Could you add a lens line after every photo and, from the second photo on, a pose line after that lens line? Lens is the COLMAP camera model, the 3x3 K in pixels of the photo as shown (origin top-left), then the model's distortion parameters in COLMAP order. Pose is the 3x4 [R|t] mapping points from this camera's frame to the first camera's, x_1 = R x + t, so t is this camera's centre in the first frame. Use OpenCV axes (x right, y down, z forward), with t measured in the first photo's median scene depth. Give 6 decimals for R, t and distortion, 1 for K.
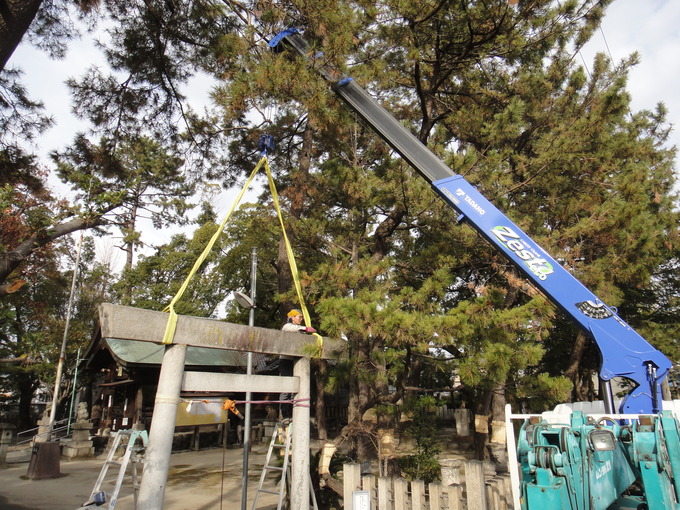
lens RADIAL K [[456.7, 0, 337.1], [0, 456.7, 250.0], [0, 0, 1]] dist [-0.031312, 0.025245]
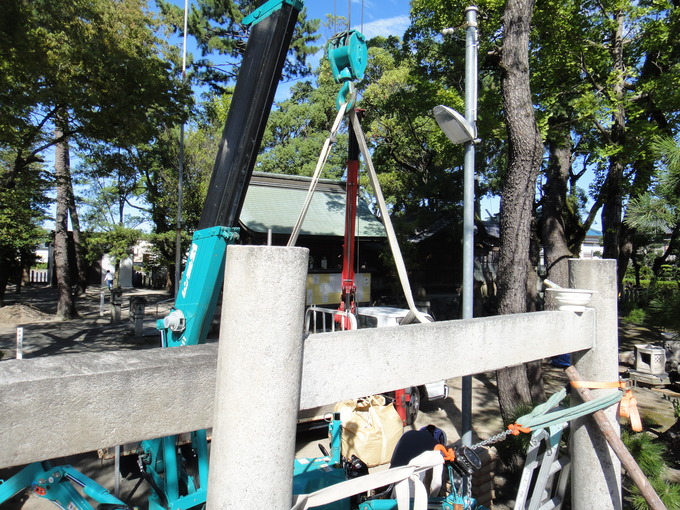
lens RADIAL K [[456.7, 0, 337.1], [0, 456.7, 250.0], [0, 0, 1]] dist [-0.031312, 0.025245]
pose [[0.962305, 0.022717, -0.271020, -0.041298], [0.057292, 0.957212, 0.283660, 0.021551], [0.265868, -0.288495, 0.919829, 0.133023]]
